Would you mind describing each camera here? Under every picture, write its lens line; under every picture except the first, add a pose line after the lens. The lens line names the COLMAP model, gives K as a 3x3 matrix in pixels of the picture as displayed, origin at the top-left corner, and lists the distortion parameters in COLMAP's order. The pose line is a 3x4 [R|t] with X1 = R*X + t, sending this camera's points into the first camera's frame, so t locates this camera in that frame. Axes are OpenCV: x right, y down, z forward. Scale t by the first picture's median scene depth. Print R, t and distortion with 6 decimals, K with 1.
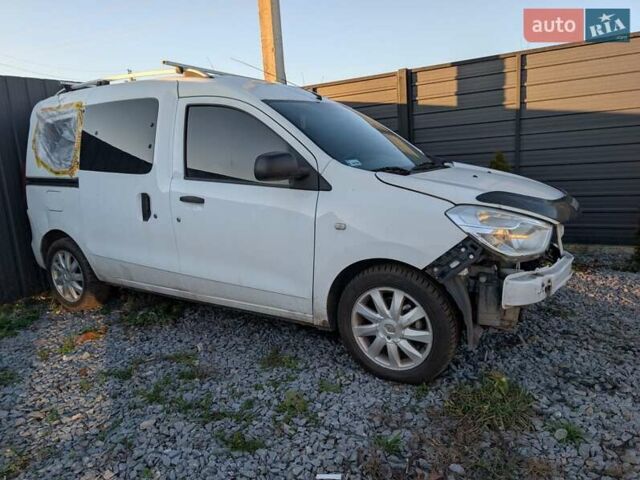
lens RADIAL K [[463.1, 0, 309.2], [0, 463.1, 240.4], [0, 0, 1]] dist [0.002219, 0.001587]
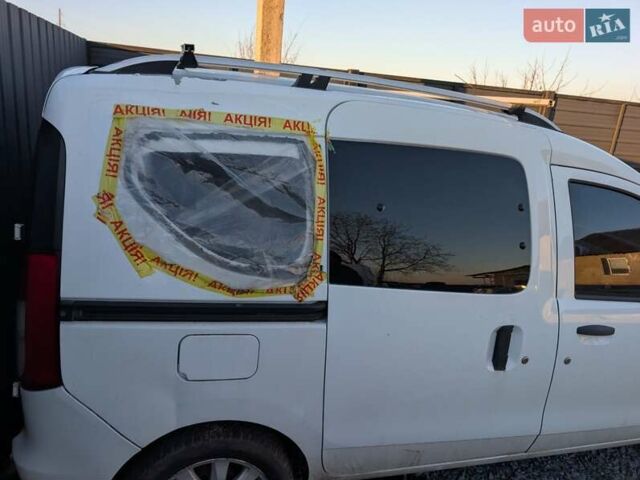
lens RADIAL K [[463.2, 0, 316.2], [0, 463.2, 237.9], [0, 0, 1]] dist [0.003317, -0.001368]
pose [[0.658635, -0.086892, 0.747429, -1.110964], [0.008106, 0.994072, 0.108422, -0.326548], [-0.752419, -0.065352, 0.655435, 0.961517]]
